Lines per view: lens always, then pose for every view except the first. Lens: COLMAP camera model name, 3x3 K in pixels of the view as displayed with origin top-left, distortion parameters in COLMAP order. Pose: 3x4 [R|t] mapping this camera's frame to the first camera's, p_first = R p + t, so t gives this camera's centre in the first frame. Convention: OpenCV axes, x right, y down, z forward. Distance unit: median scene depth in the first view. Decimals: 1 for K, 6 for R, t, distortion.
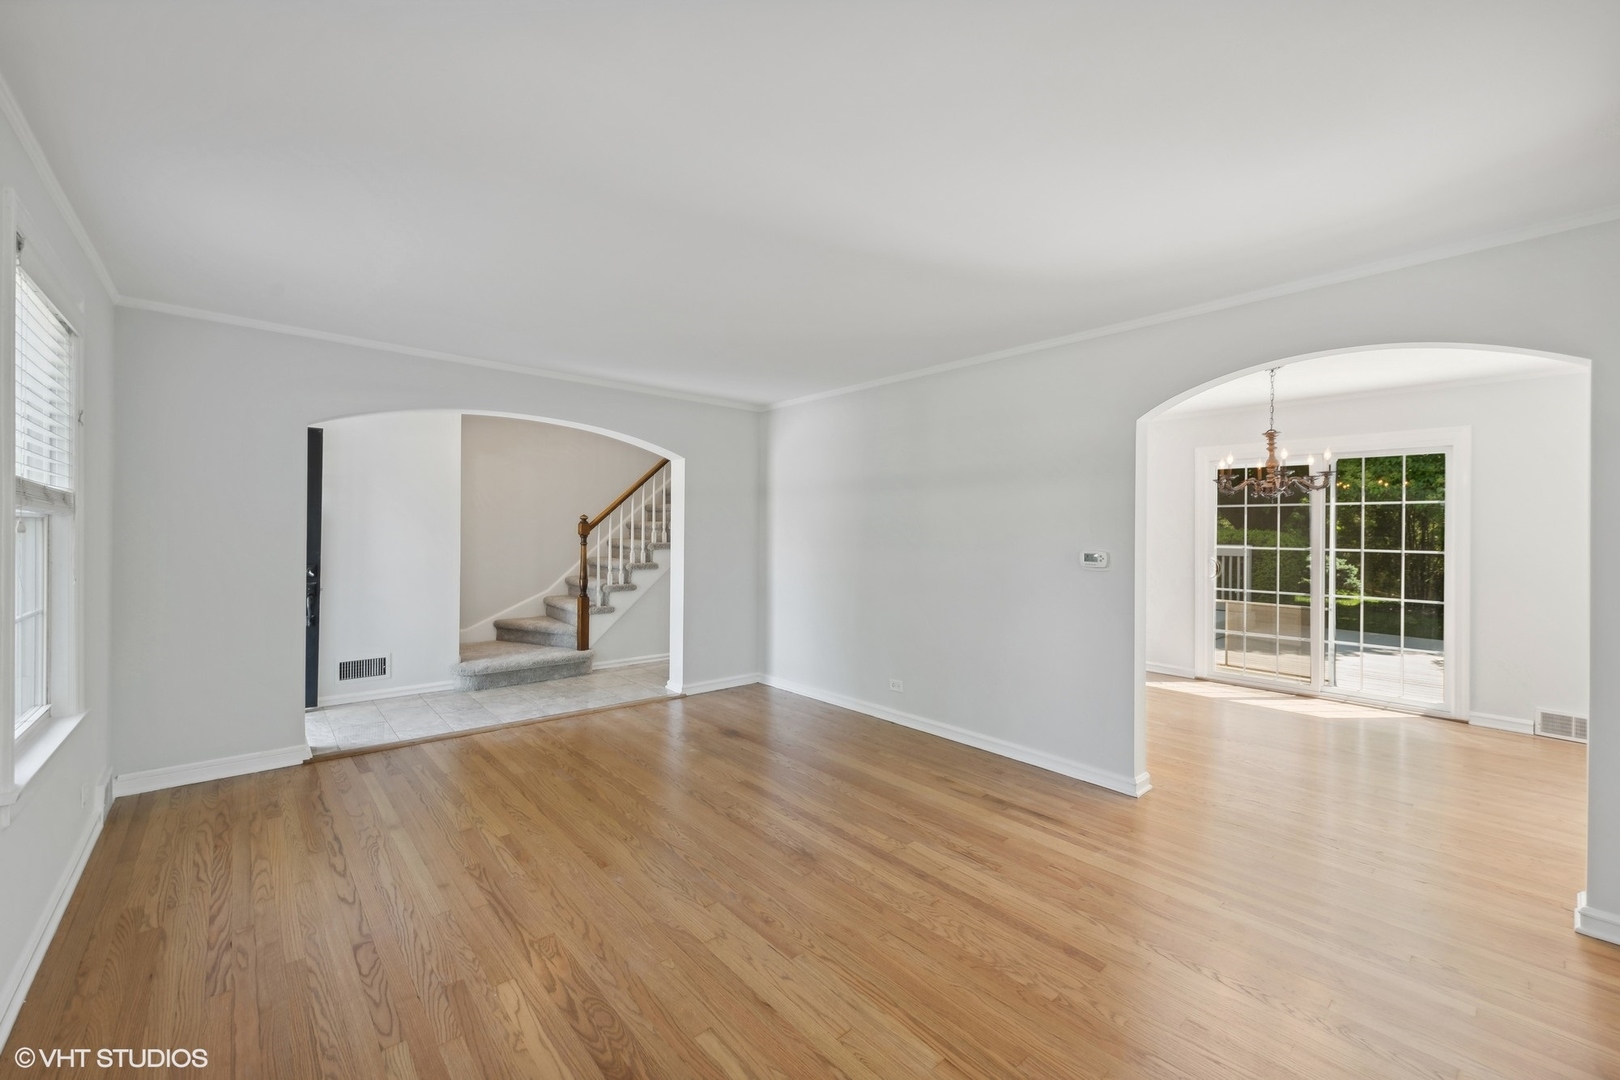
lens RADIAL K [[657.0, 0, 808.3], [0, 657.0, 540.3], [0, 0, 1]] dist [0.001807, 0.000188]
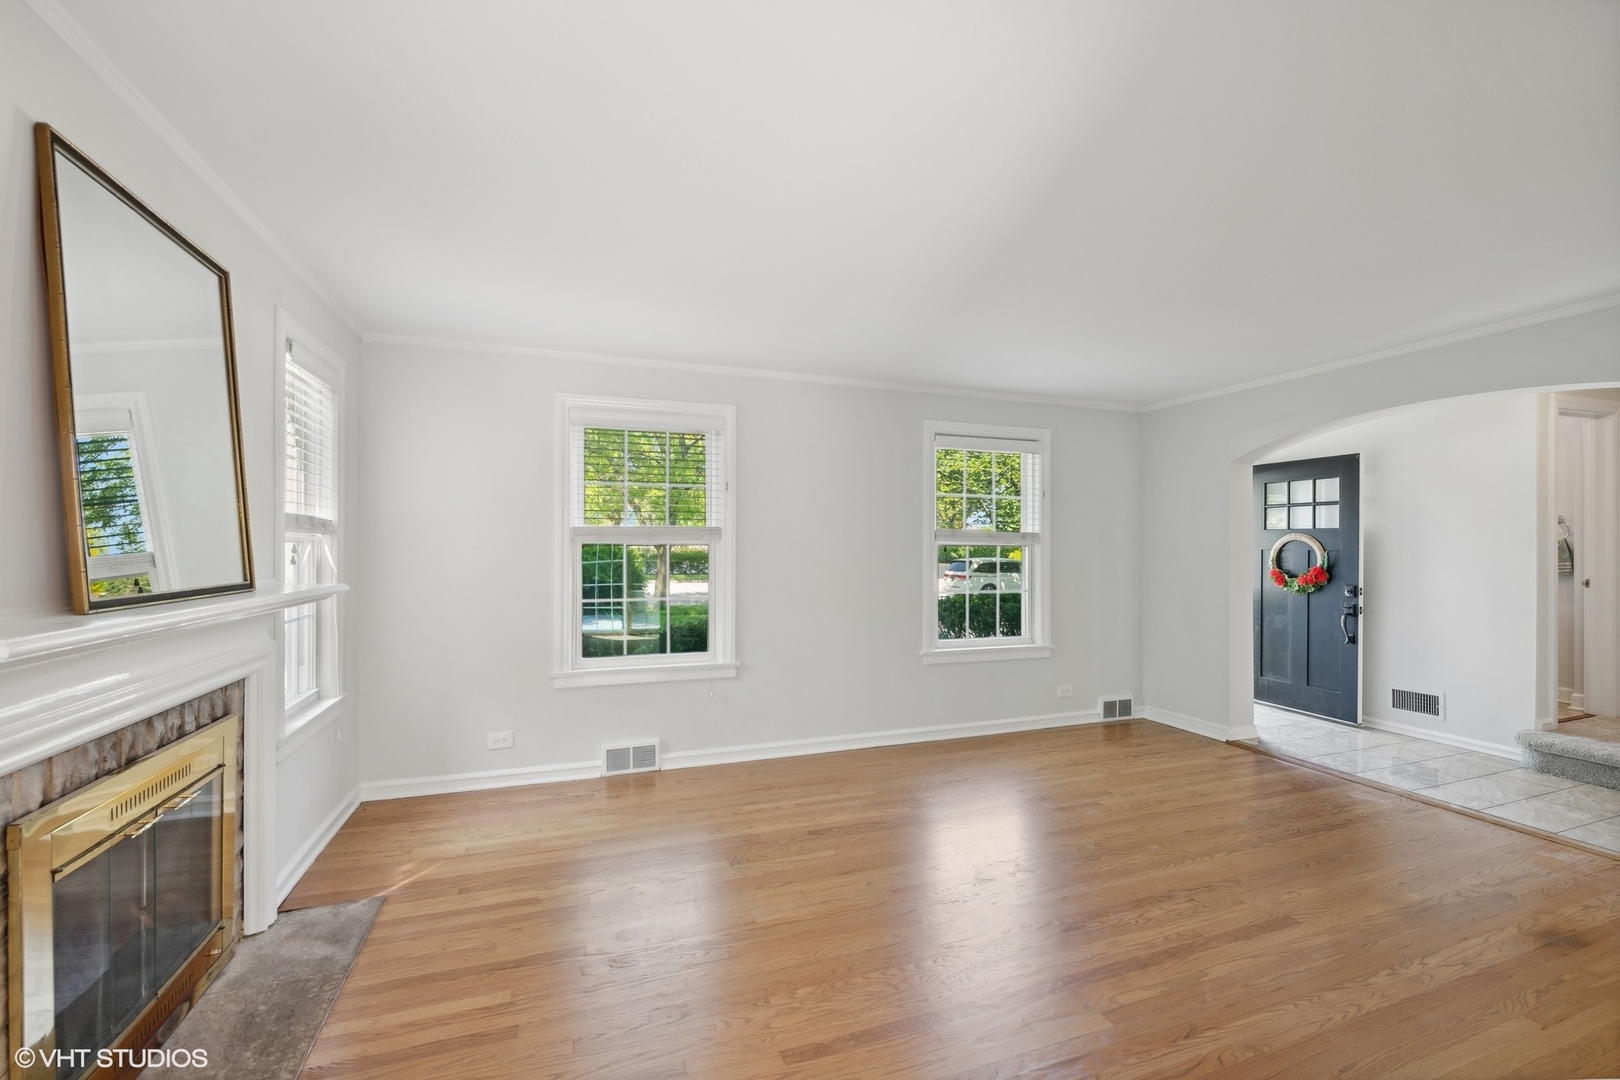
lens RADIAL K [[669.0, 0, 817.0], [0, 669.0, 551.1], [0, 0, 1]] dist [0.001929, -0.000143]
pose [[-0.352681, -0.003549, -0.935737, 0.807609], [-0.015912, 0.999871, 0.002205, -0.009790], [0.935608, 0.015667, -0.352692, 0.863123]]
